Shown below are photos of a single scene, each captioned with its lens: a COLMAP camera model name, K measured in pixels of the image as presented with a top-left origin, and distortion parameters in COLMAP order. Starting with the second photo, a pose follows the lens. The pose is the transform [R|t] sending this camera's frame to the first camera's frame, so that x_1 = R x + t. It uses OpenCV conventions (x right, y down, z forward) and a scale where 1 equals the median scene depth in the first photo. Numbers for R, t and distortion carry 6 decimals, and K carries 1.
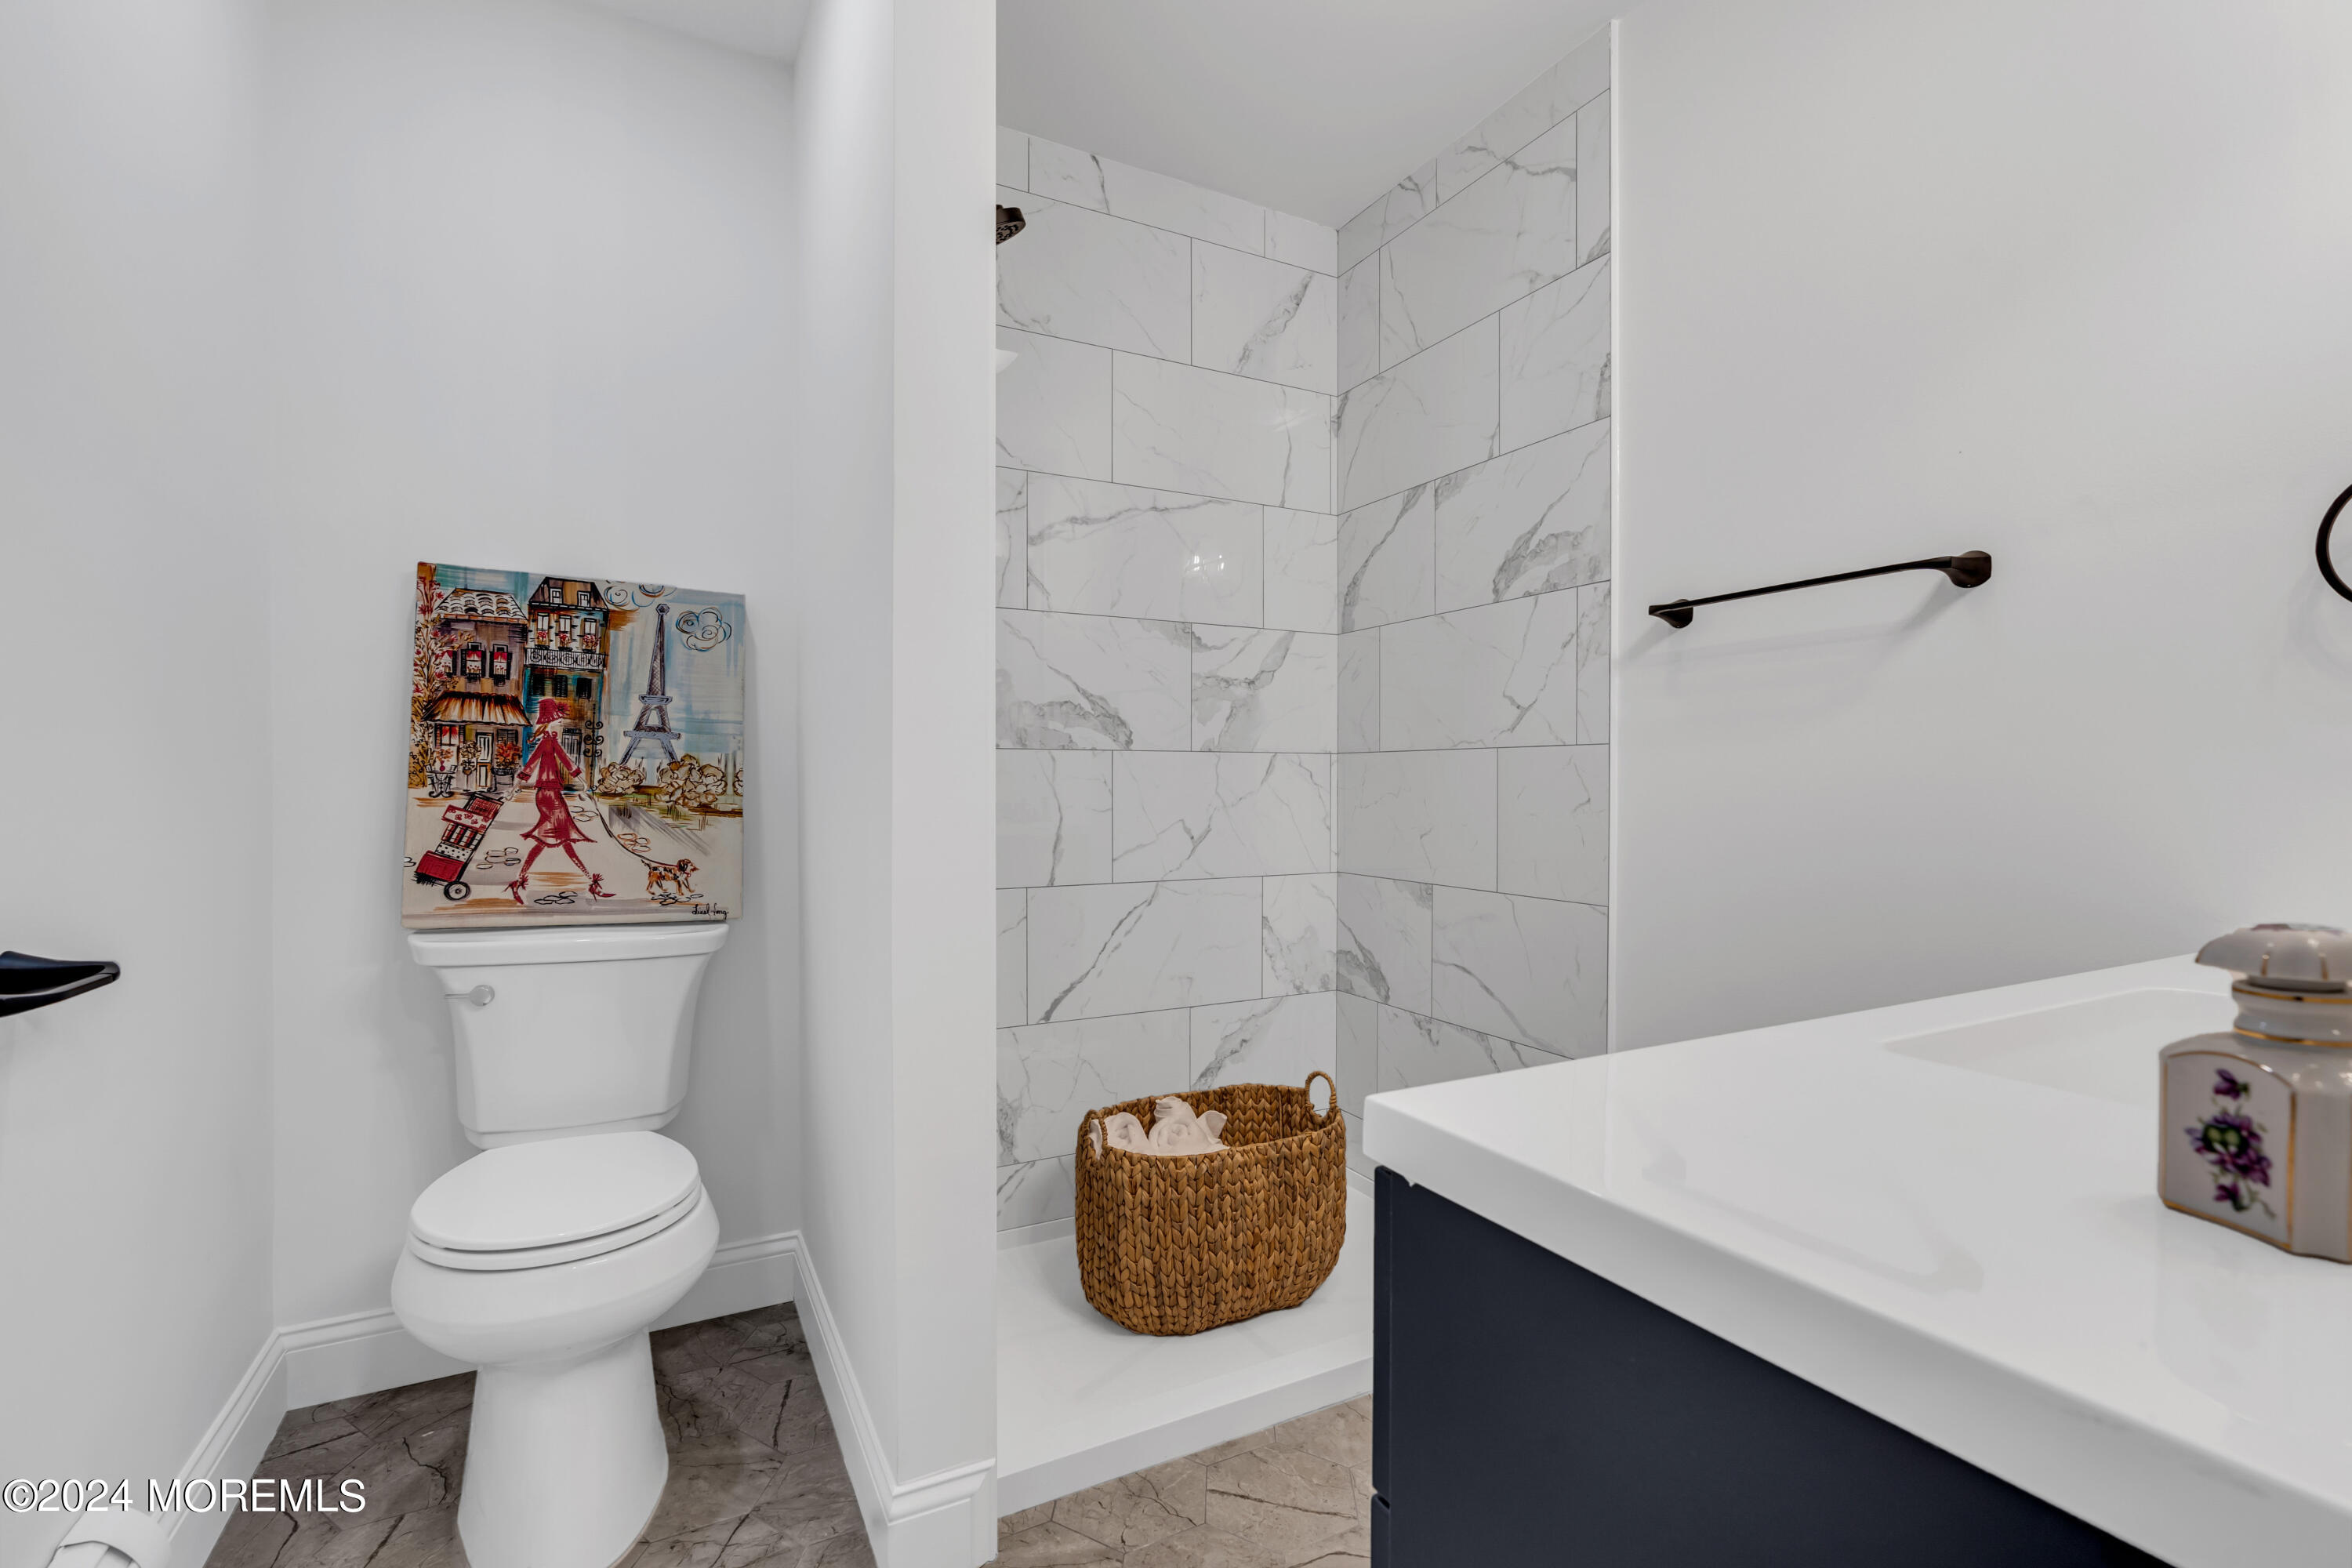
lens RADIAL K [[1077.1, 0, 1175.3], [0, 1077.1, 778.8], [0, 0, 1]] dist [-0.010133, 0.002696]
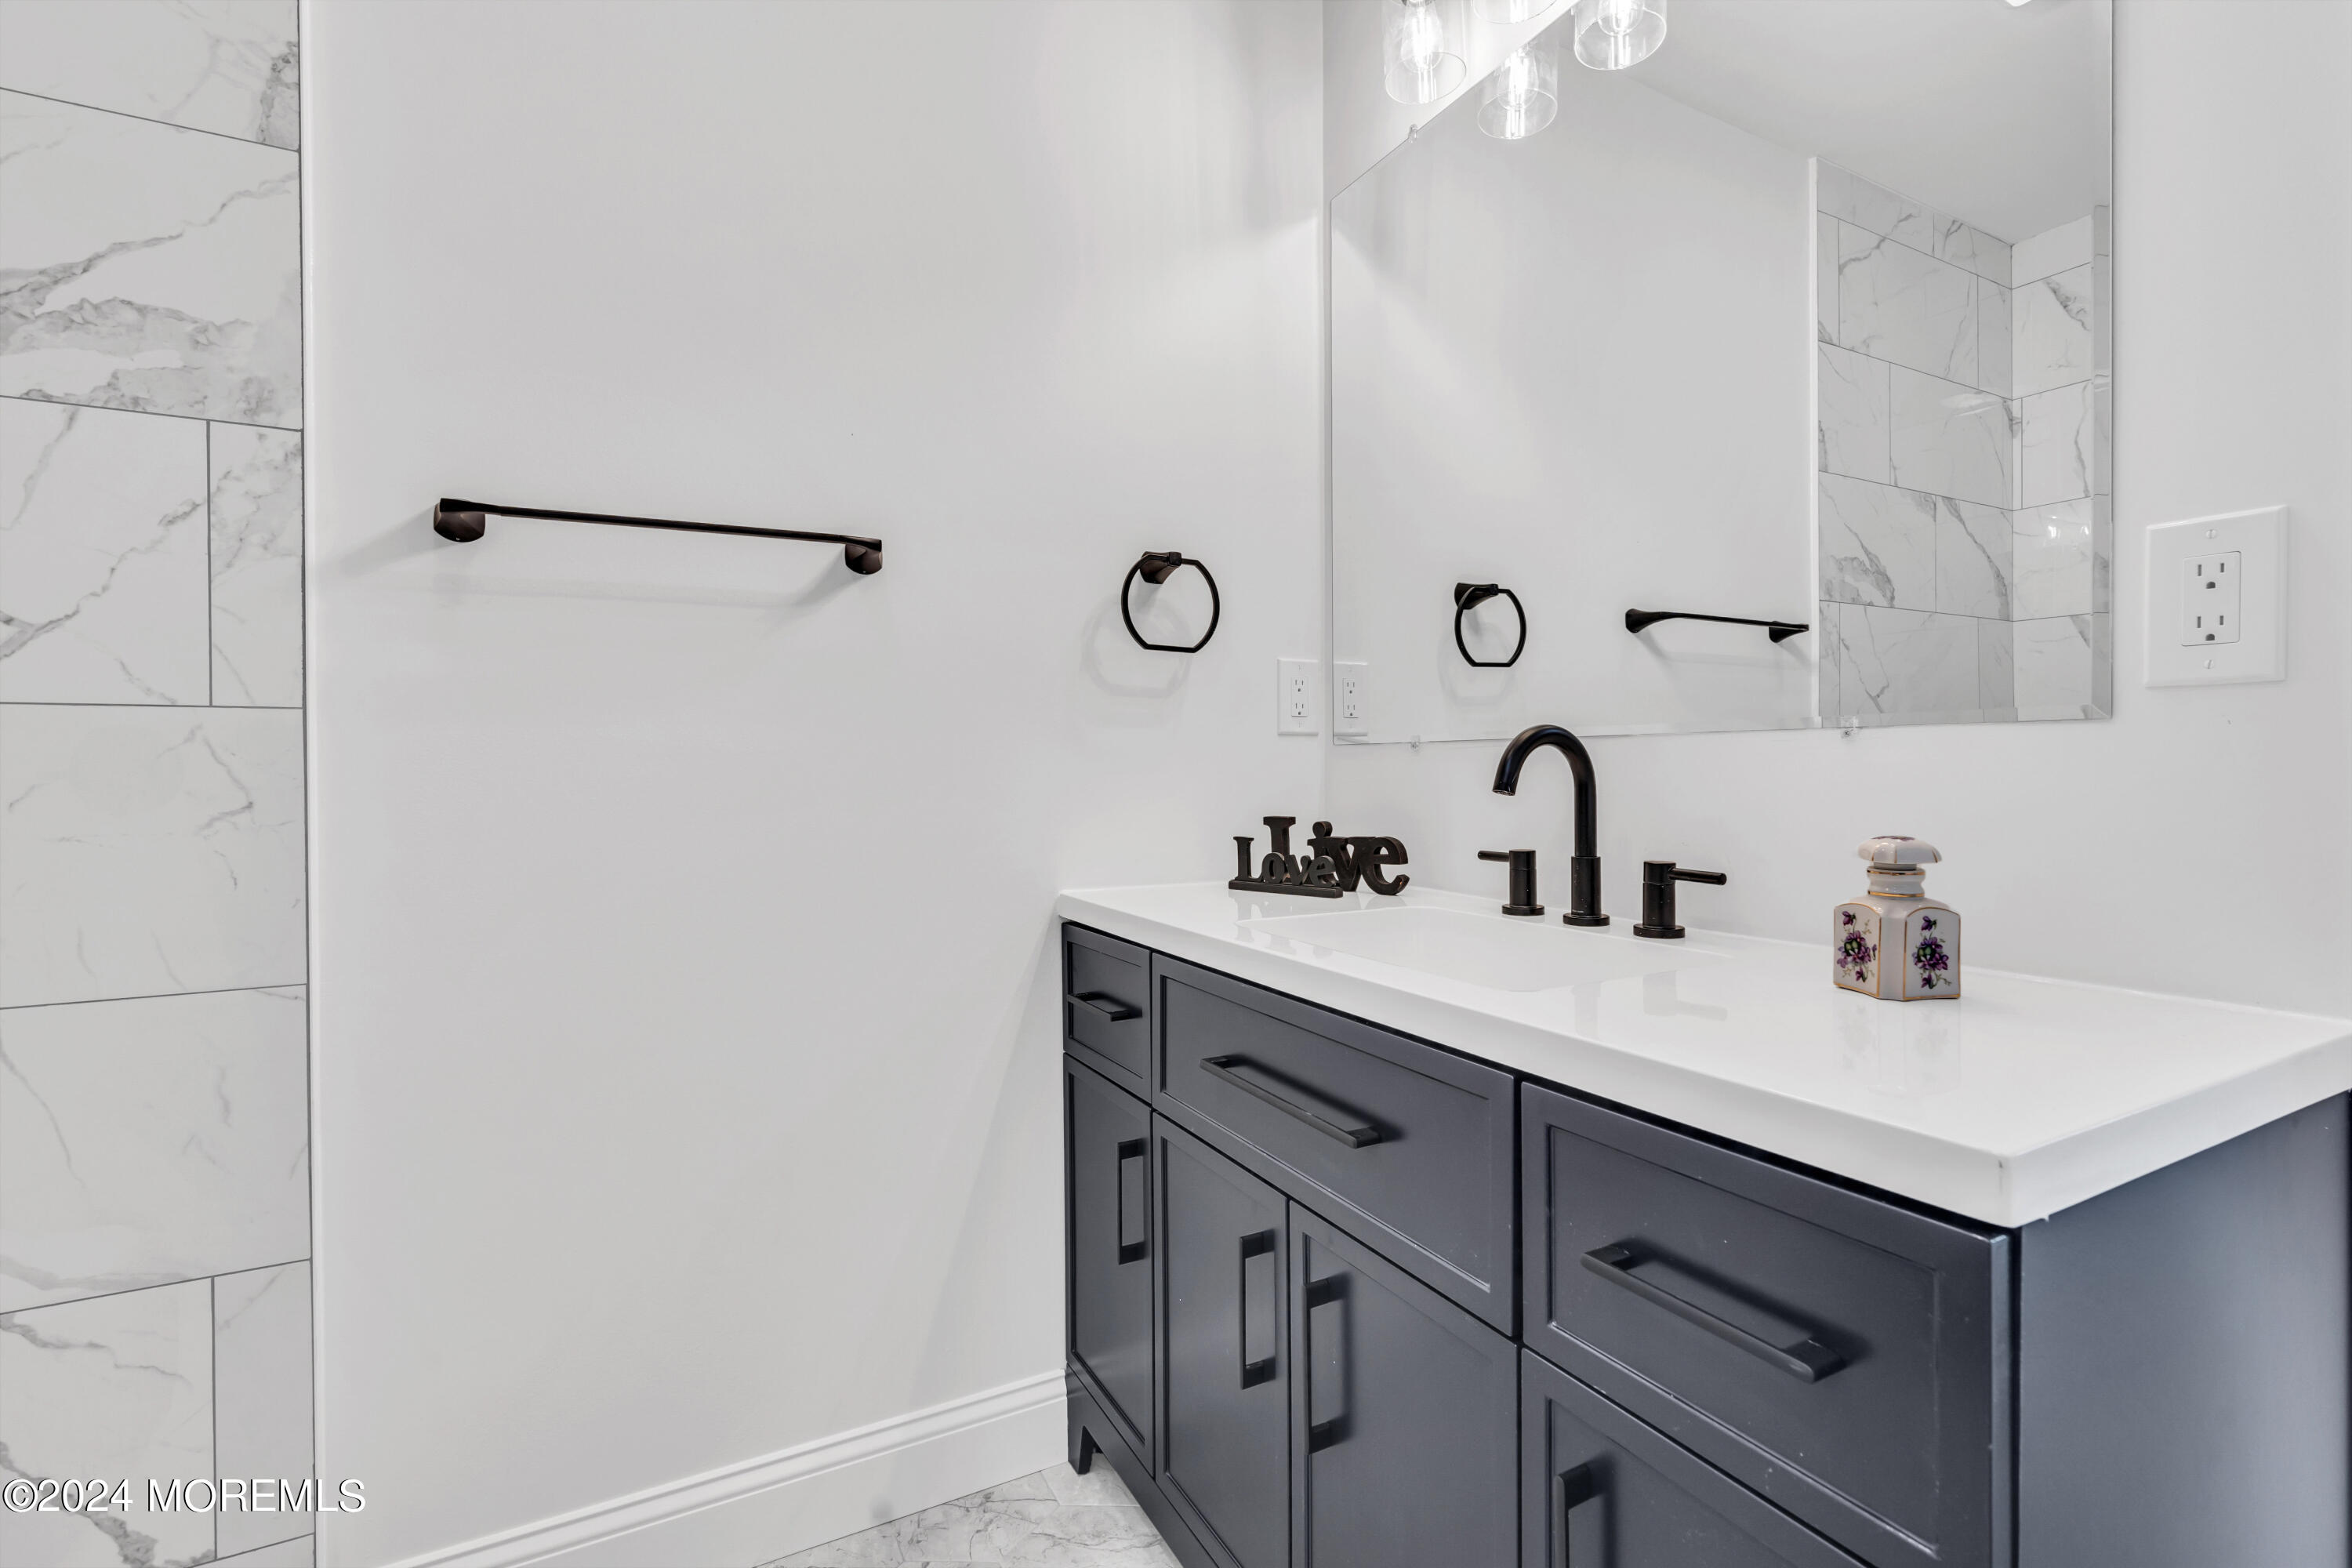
lens RADIAL K [[1077.1, 0, 1183.1], [0, 1077.1, 775.7], [0, 0, 1]] dist [-0.010133, 0.002696]
pose [[-0.025697, -0.006875, 0.999646, -0.195011], [0.003584, 0.999969, 0.006970, 0.001946], [-0.999663, 0.003762, -0.025672, 0.530913]]
